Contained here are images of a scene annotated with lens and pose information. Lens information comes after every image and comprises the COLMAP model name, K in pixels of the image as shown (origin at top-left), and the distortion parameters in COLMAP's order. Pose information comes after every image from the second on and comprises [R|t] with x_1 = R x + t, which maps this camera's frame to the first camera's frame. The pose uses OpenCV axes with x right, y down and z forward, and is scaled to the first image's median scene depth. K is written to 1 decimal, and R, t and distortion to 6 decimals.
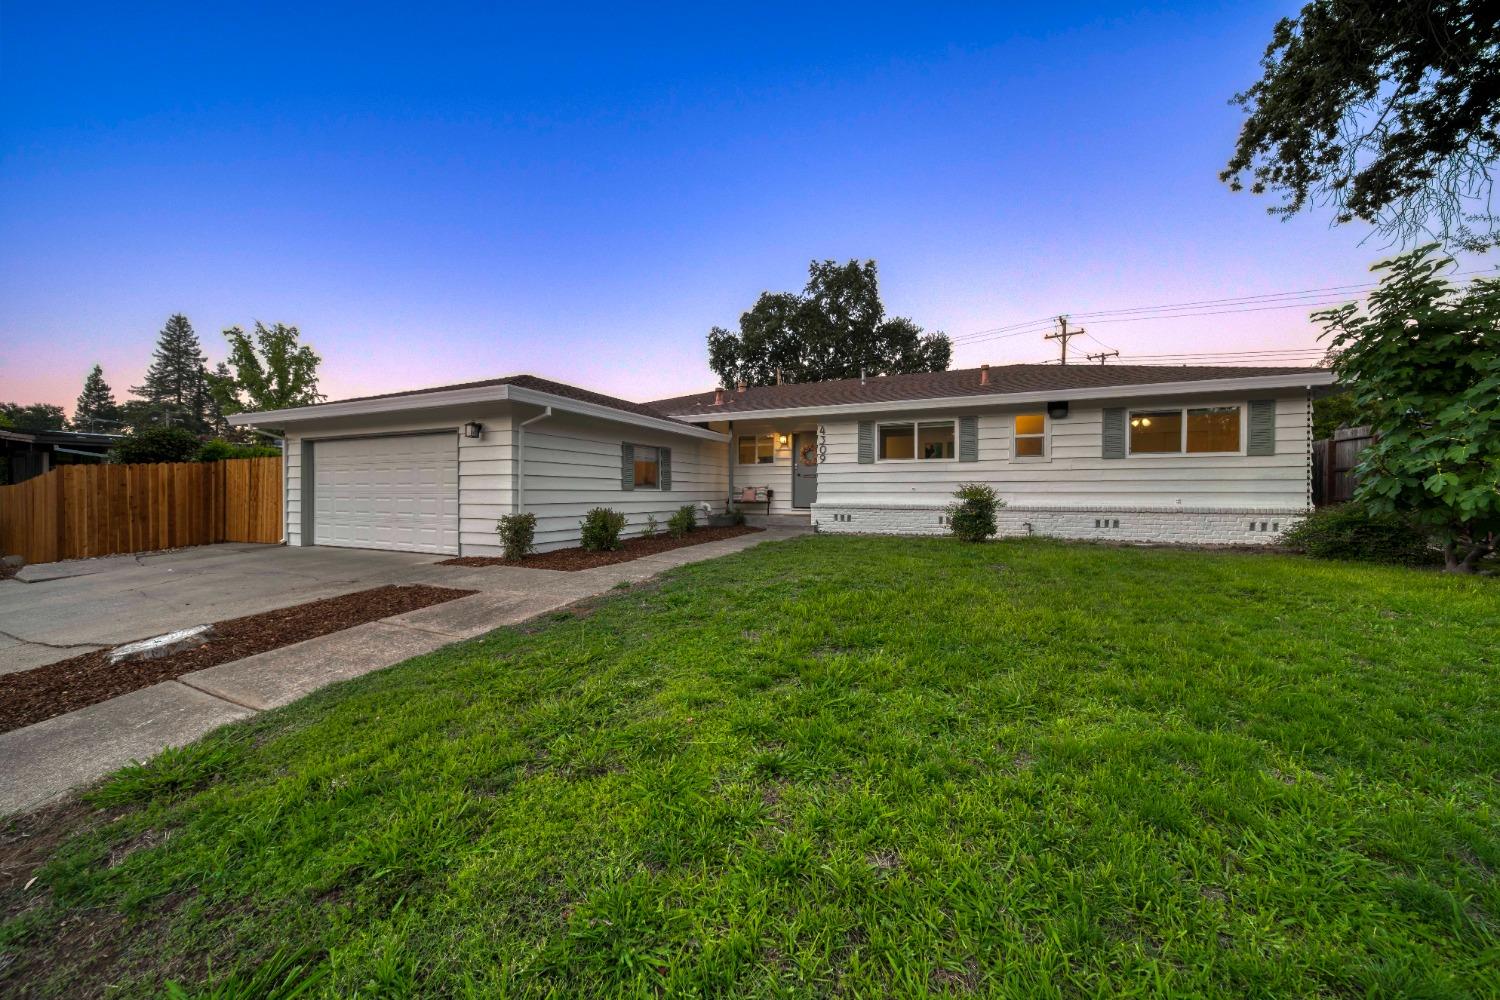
lens RADIAL K [[525.2, 0, 746.2], [0, 525.2, 498.3], [0, 0, 1]] dist [0.000906, -0.002094]
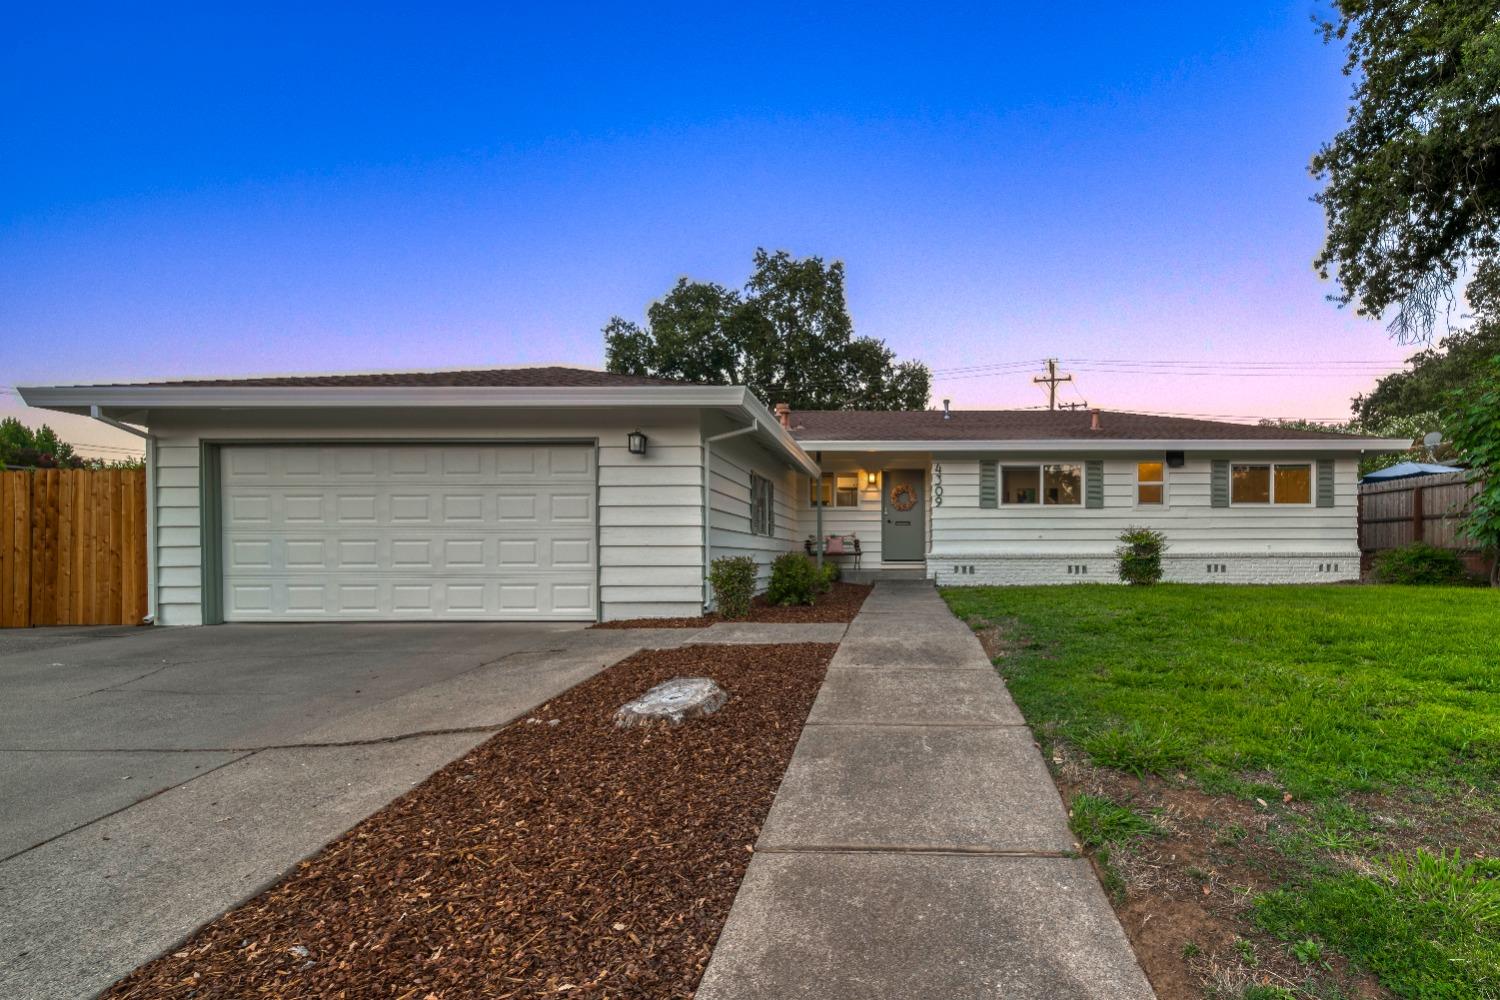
lens RADIAL K [[697.9, 0, 899.6], [0, 697.9, 566.9], [0, 0, 1]] dist [-0.000281, -0.000509]
pose [[0.910396, -0.010641, 0.413602, -0.438429], [0.009881, 0.999943, 0.003978, 0.030103], [-0.413621, 0.000465, 0.910449, -0.018214]]
